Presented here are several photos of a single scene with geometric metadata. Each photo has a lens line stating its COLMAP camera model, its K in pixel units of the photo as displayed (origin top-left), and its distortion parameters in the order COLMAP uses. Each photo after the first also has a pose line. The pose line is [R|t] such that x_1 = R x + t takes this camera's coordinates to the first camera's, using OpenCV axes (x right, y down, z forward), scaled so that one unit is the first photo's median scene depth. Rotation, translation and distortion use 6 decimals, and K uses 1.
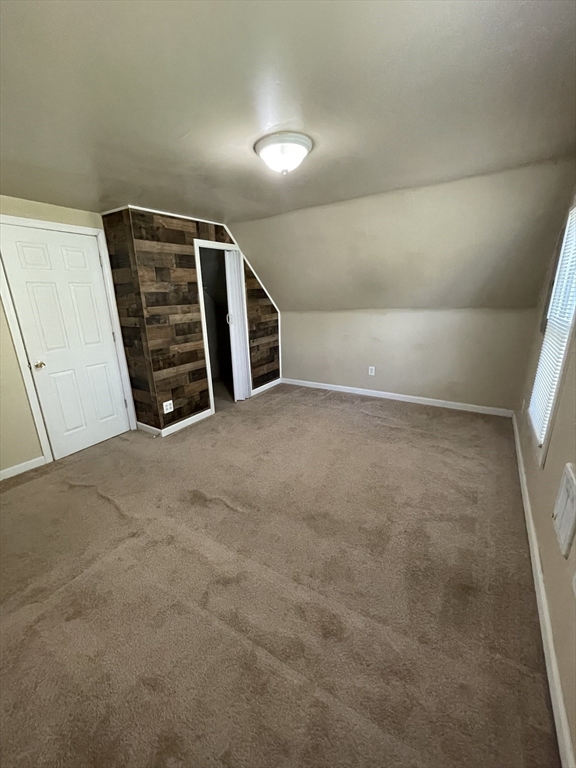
lens RADIAL K [[308.1, 0, 285.9], [0, 308.1, 384.3], [0, 0, 1]] dist [-0.003171, 0.000789]
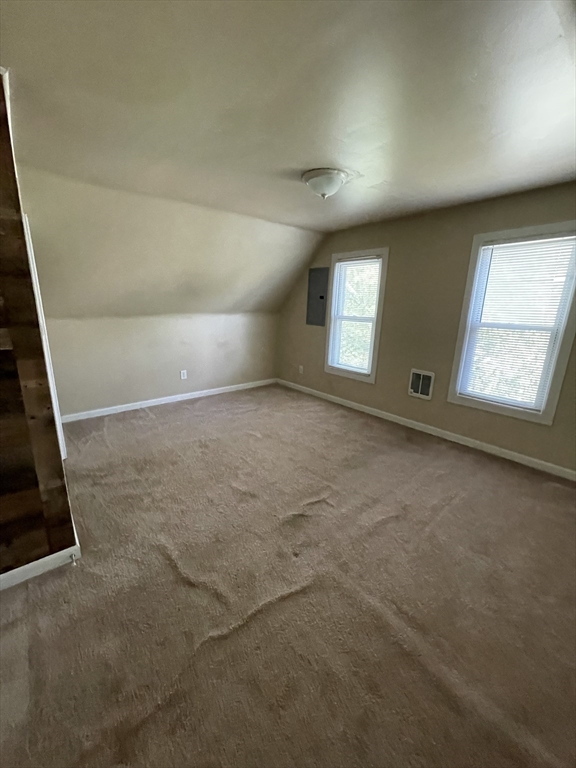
lens RADIAL K [[308.1, 0, 286.2], [0, 308.1, 382.3], [0, 0, 1]] dist [-0.003171, 0.000789]
pose [[0.292409, -0.206032, 0.933835, -0.681982], [0.239536, 0.961165, 0.137057, -0.092000], [-0.925807, 0.183610, 0.330406, 0.432777]]
